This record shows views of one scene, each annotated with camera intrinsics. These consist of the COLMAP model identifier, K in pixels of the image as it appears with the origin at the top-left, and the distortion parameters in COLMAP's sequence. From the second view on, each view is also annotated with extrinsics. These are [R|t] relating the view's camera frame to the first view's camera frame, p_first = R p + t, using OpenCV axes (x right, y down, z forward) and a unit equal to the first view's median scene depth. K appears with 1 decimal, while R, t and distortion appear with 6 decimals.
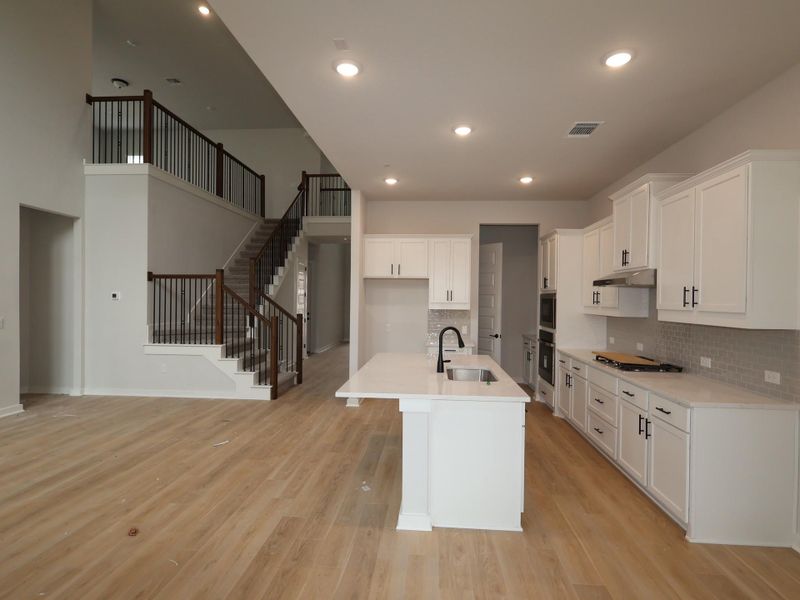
lens RADIAL K [[424.6, 0, 402.8], [0, 424.6, 300.7], [0, 0, 1]] dist [0.003475, 0.000774]
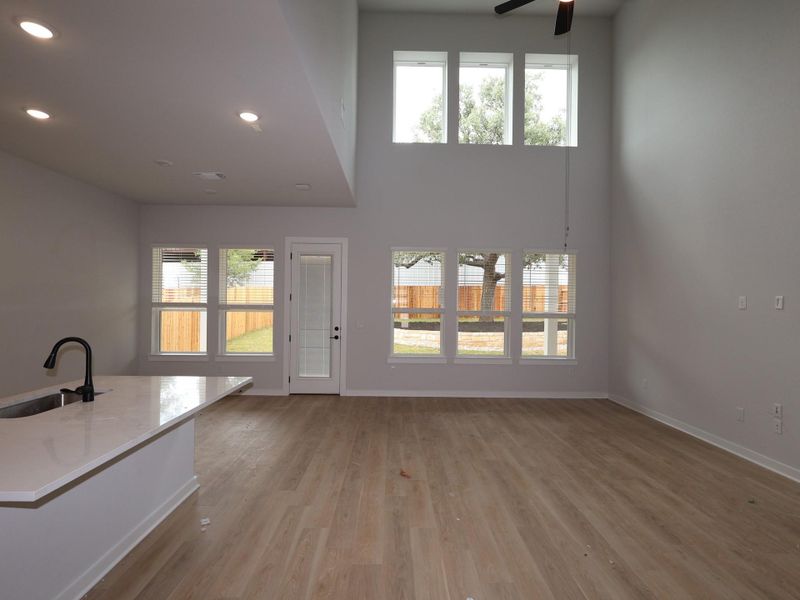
lens RADIAL K [[424.6, 0, 402.8], [0, 424.6, 300.7], [0, 0, 1]] dist [0.003475, 0.000774]
pose [[-0.995144, -0.022598, -0.095798, -0.386907], [-0.022704, 0.999742, 0.000018, -0.012327], [0.095772, 0.002193, -0.995401, 1.875378]]
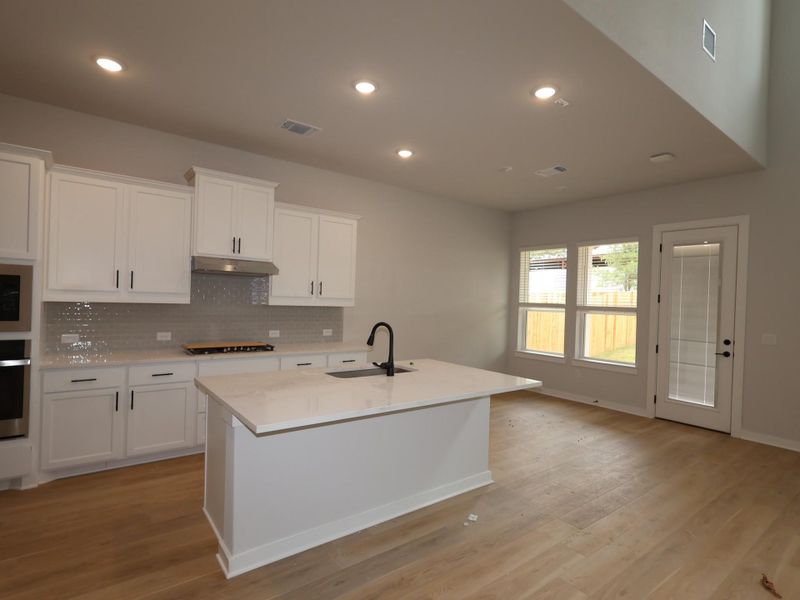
lens RADIAL K [[424.6, 0, 402.8], [0, 424.6, 300.7], [0, 0, 1]] dist [0.003475, 0.000774]
pose [[-0.666658, -0.034315, 0.744573, -0.602330], [-0.035975, 0.999257, 0.013842, 0.003593], [-0.744495, -0.017558, -0.667397, 1.663336]]
